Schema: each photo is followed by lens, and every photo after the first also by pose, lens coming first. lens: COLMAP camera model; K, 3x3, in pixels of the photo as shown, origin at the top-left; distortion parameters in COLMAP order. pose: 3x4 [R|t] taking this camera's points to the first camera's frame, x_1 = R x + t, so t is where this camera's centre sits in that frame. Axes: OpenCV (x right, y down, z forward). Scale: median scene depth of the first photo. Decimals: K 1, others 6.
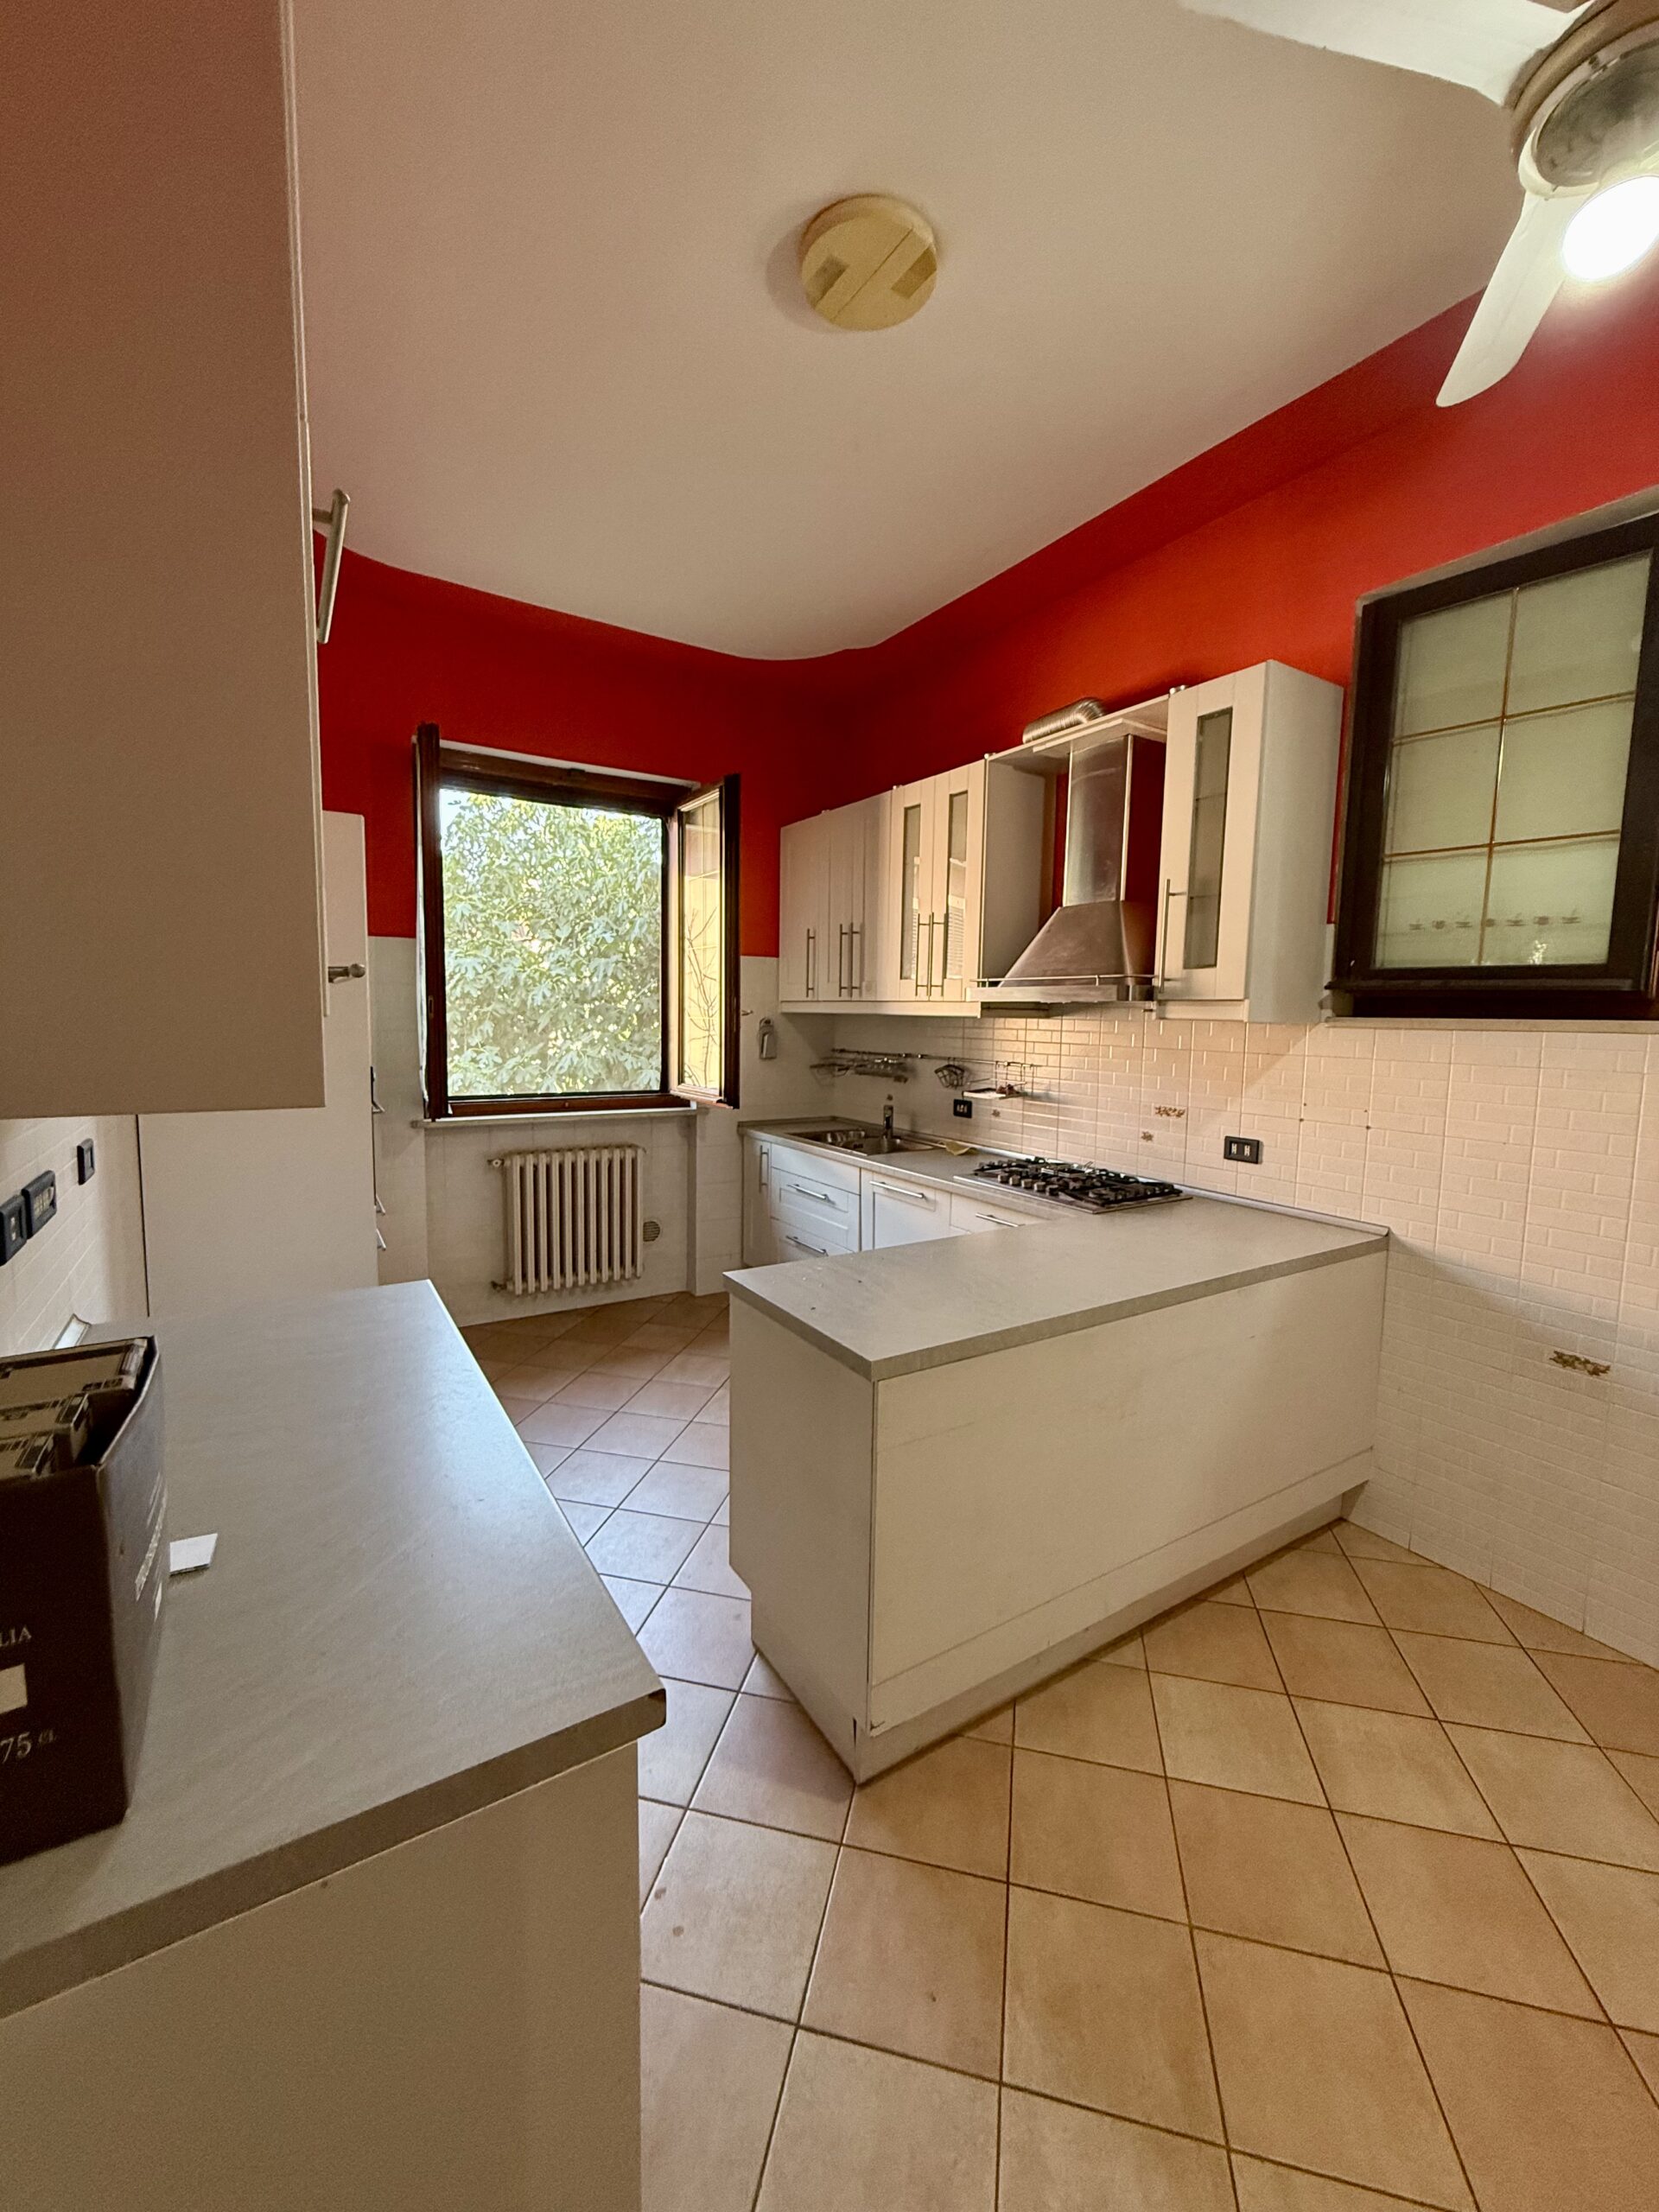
lens RADIAL K [[883.6, 0, 829.4], [0, 883.6, 1096.8], [0, 0, 1]] dist [-0.001966, 0.000085]
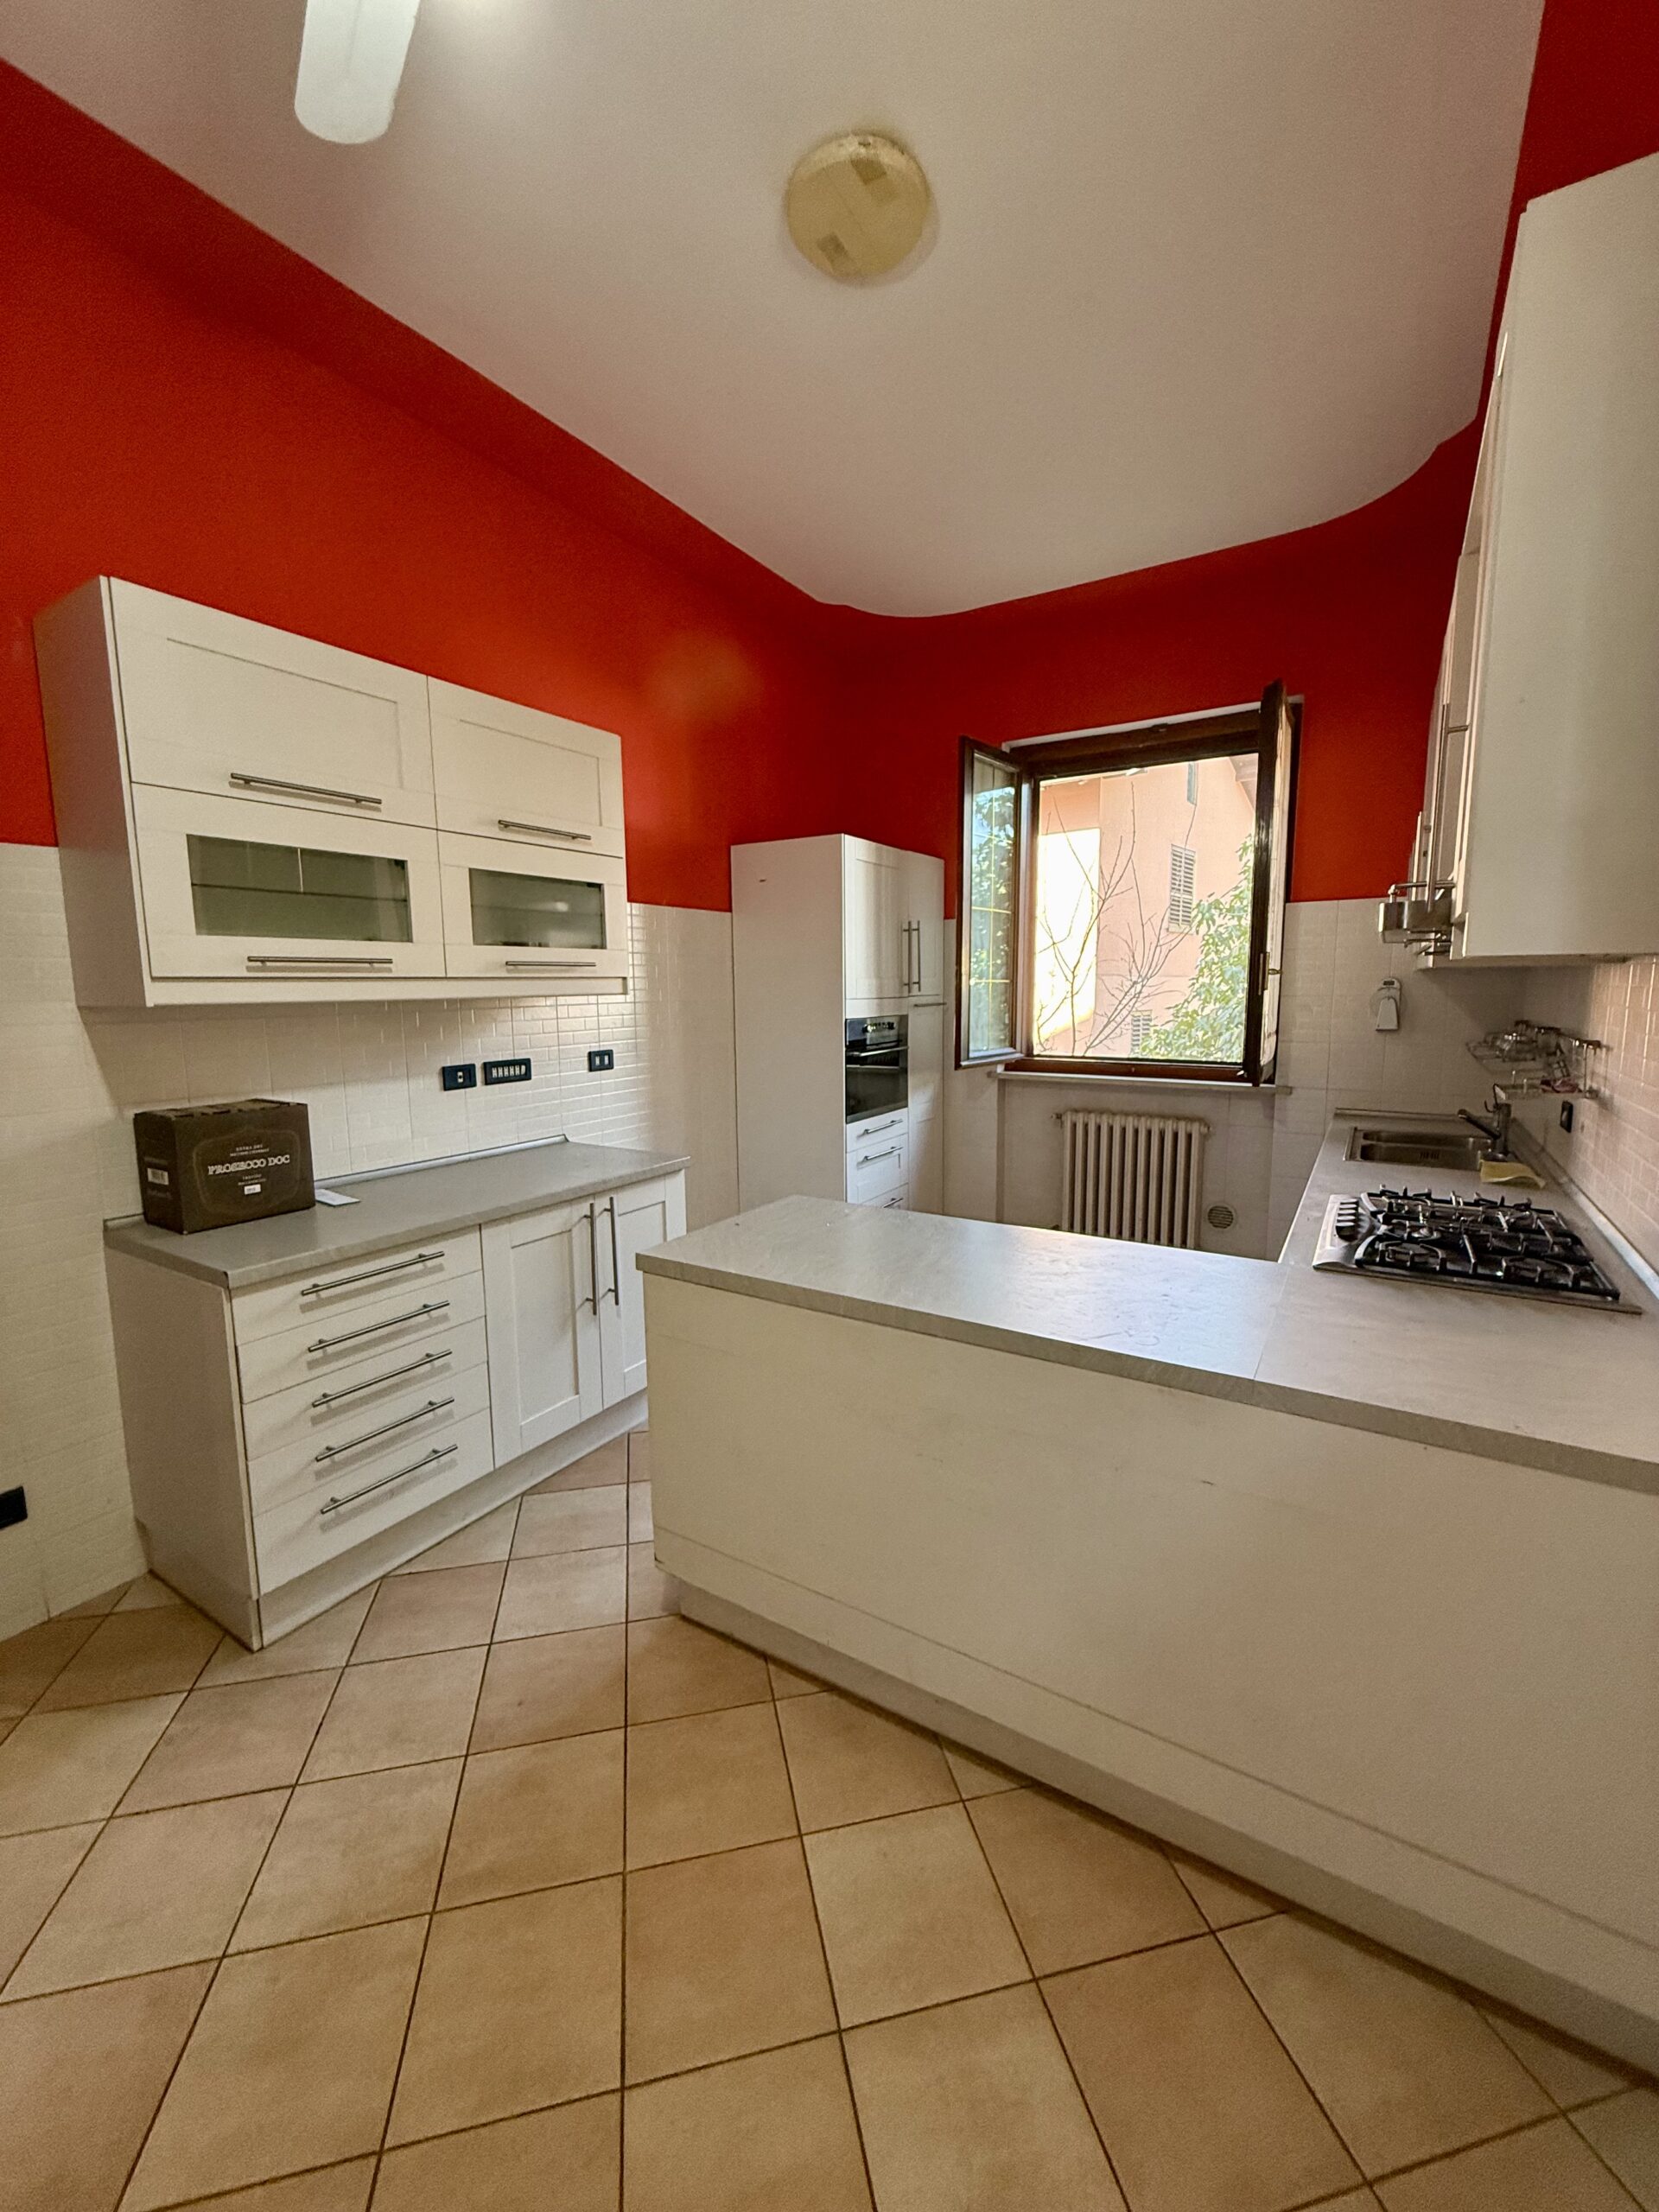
lens RADIAL K [[883.6, 0, 829.4], [0, 883.6, 1096.8], [0, 0, 1]] dist [-0.001966, 0.000085]
pose [[0.433191, 0.095636, -0.896214, 0.491766], [-0.069317, 0.994945, 0.072667, -0.010037], [0.898633, 0.030644, 0.437630, 0.275662]]
